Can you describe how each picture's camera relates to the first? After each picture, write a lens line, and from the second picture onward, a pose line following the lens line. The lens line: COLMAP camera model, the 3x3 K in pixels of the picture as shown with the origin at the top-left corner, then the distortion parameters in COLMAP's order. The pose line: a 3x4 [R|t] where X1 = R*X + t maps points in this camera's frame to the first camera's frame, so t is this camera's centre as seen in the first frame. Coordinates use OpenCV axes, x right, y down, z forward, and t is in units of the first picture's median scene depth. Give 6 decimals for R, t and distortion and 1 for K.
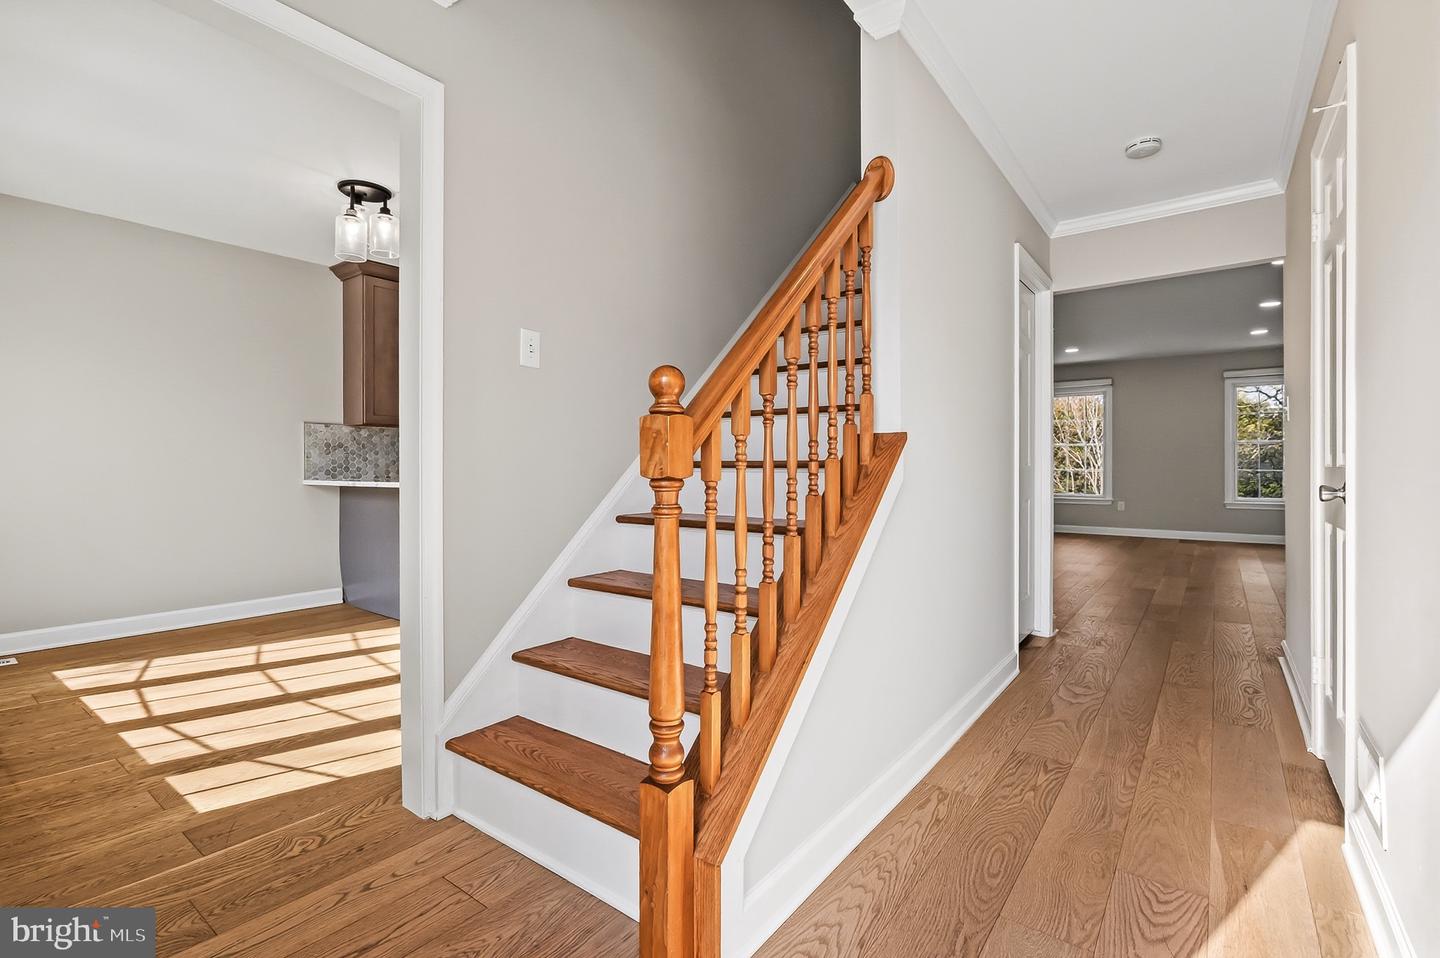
lens RADIAL K [[661.5, 0, 715.0], [0, 661.5, 461.2], [0, 0, 1]] dist [-0.009537, 0.000782]
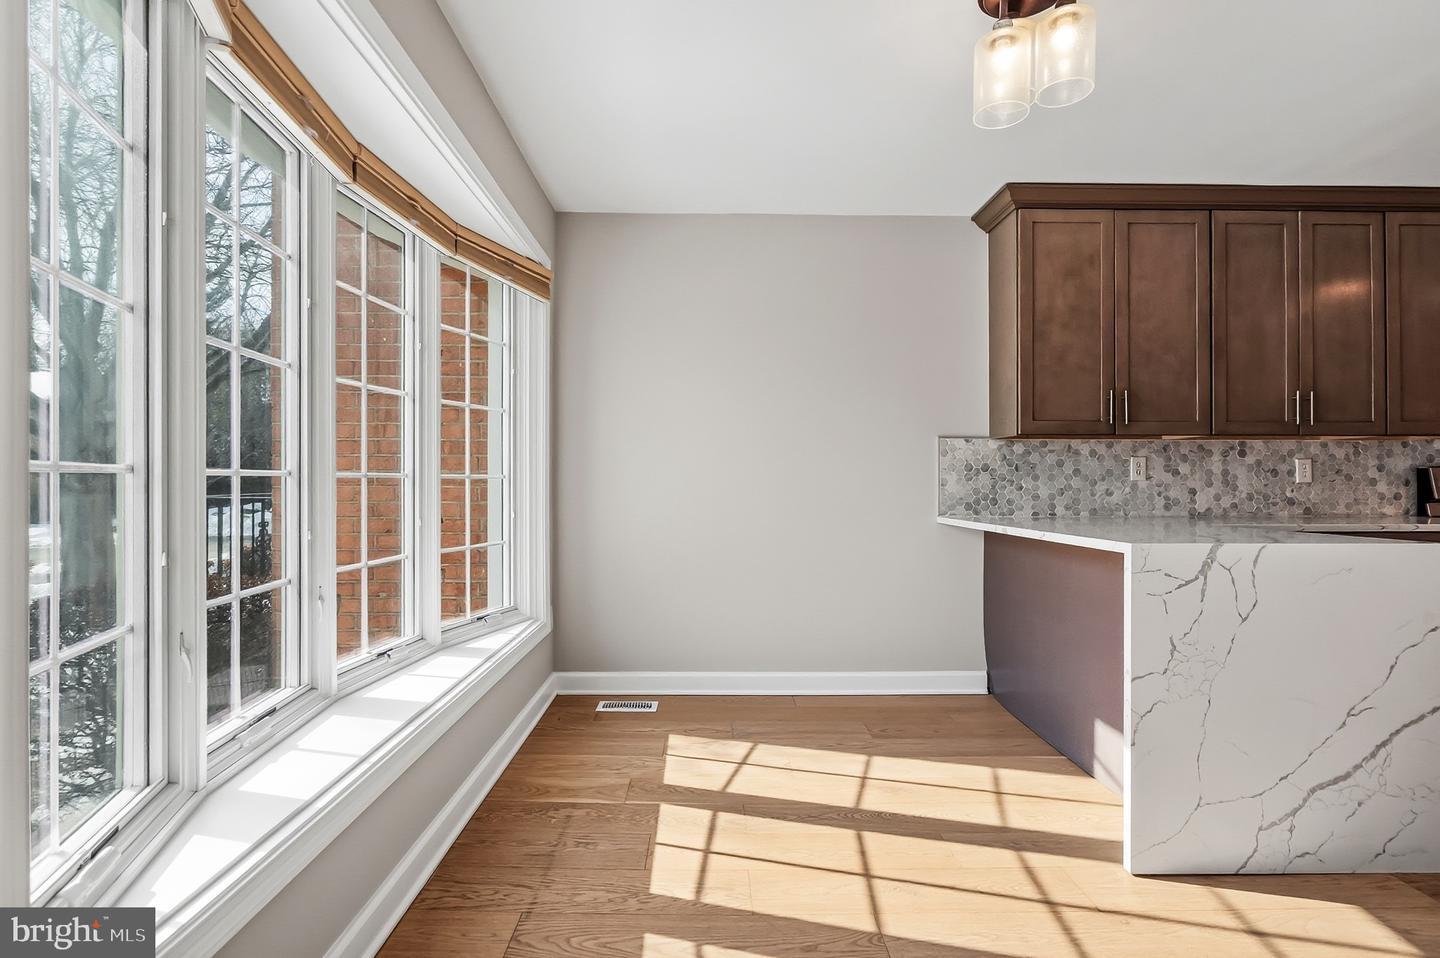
lens RADIAL K [[661.5, 0, 724.1], [0, 661.5, 478.4], [0, 0, 1]] dist [-0.009537, 0.000782]
pose [[0.623399, 0.003254, -0.781897, -0.198092], [-0.003025, 0.999994, 0.001749, -0.013419], [0.781898, 0.001275, 0.623405, 0.355541]]
